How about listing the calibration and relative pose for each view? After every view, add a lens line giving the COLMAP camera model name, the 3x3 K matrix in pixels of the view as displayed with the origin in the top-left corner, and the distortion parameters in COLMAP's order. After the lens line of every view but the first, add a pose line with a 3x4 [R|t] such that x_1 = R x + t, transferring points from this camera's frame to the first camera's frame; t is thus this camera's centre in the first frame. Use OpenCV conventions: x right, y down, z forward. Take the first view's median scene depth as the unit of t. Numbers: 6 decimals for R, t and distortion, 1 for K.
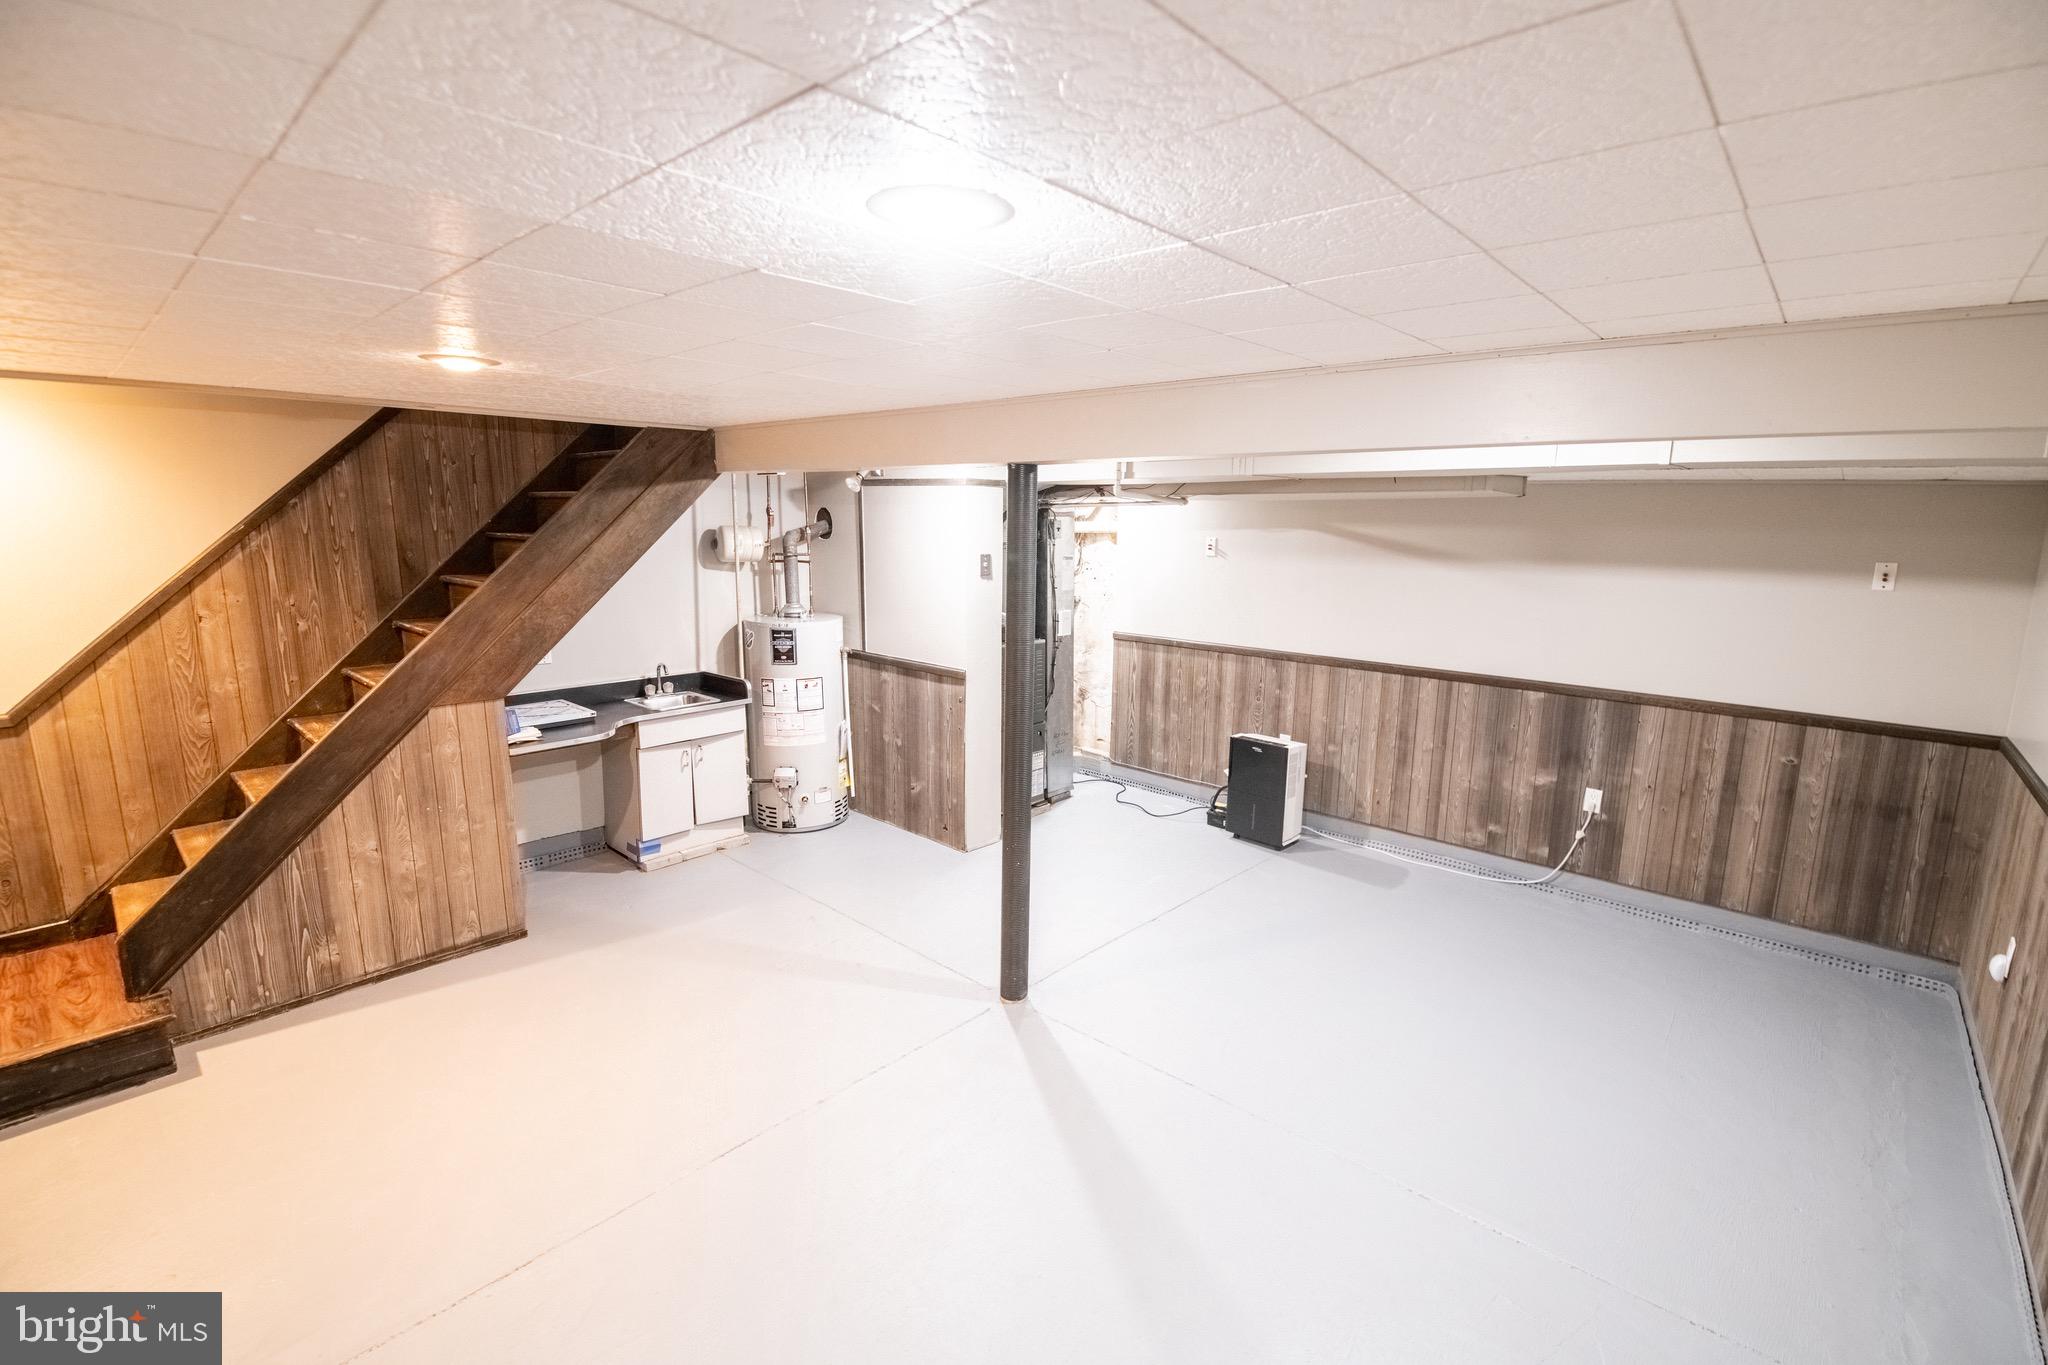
lens RADIAL K [[902.9, 0, 1030.6], [0, 902.9, 680.3], [0, 0, 1]] dist [-0.000521, -0.010151]
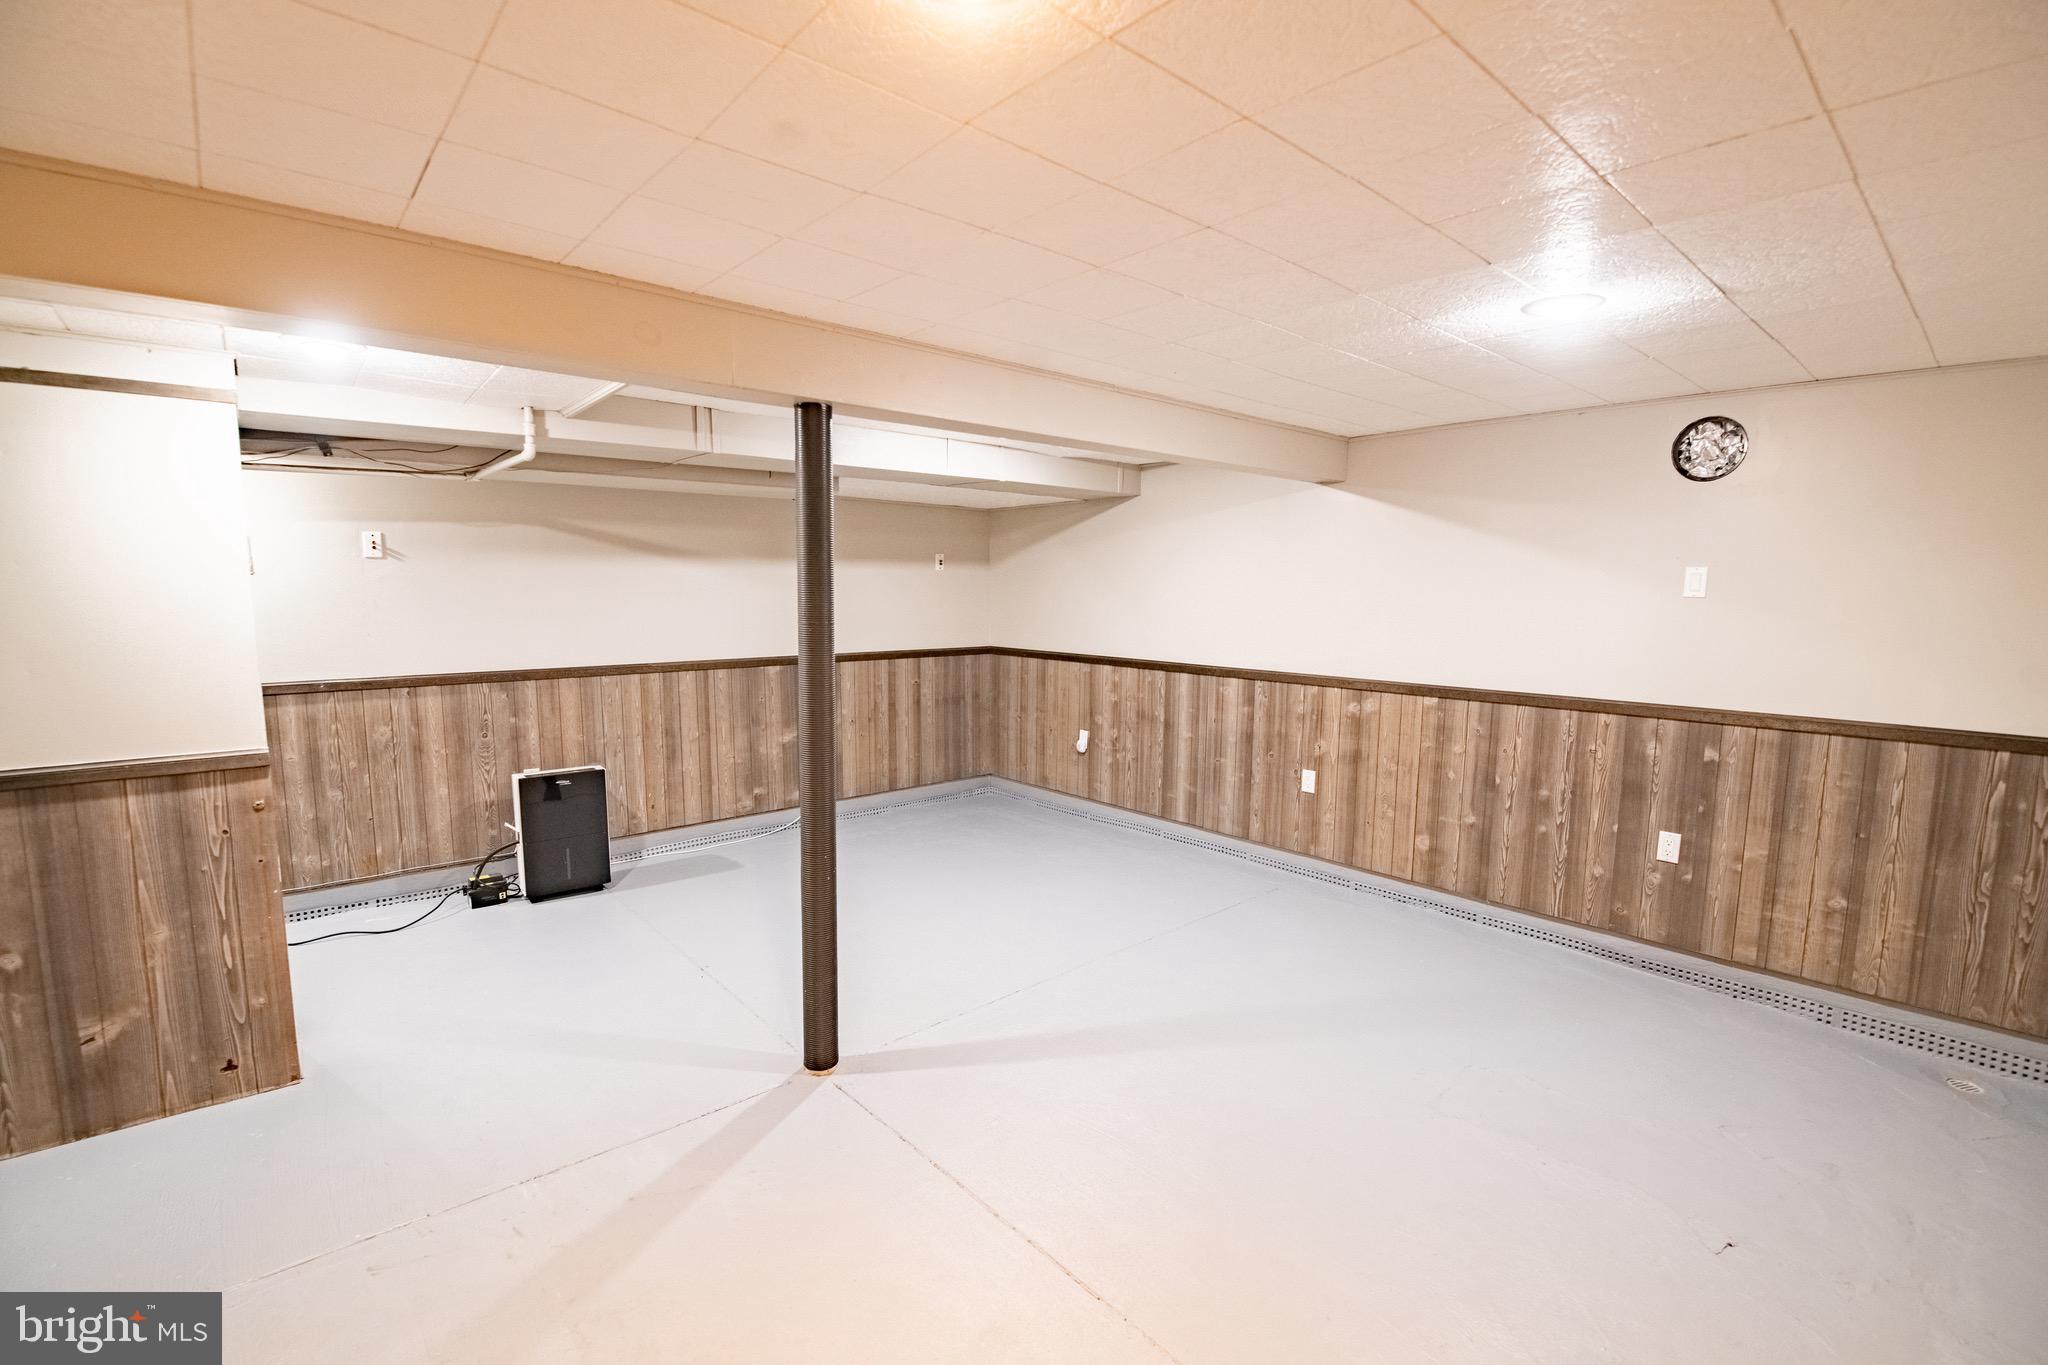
lens RADIAL K [[902.9, 0, 1031.6], [0, 902.9, 691.6], [0, 0, 1]] dist [-0.000521, -0.010151]
pose [[0.112445, -0.129502, 0.985183, -0.533557], [0.171674, 0.979093, 0.109107, -0.023772], [-0.978715, 0.156862, 0.132326, 0.466195]]
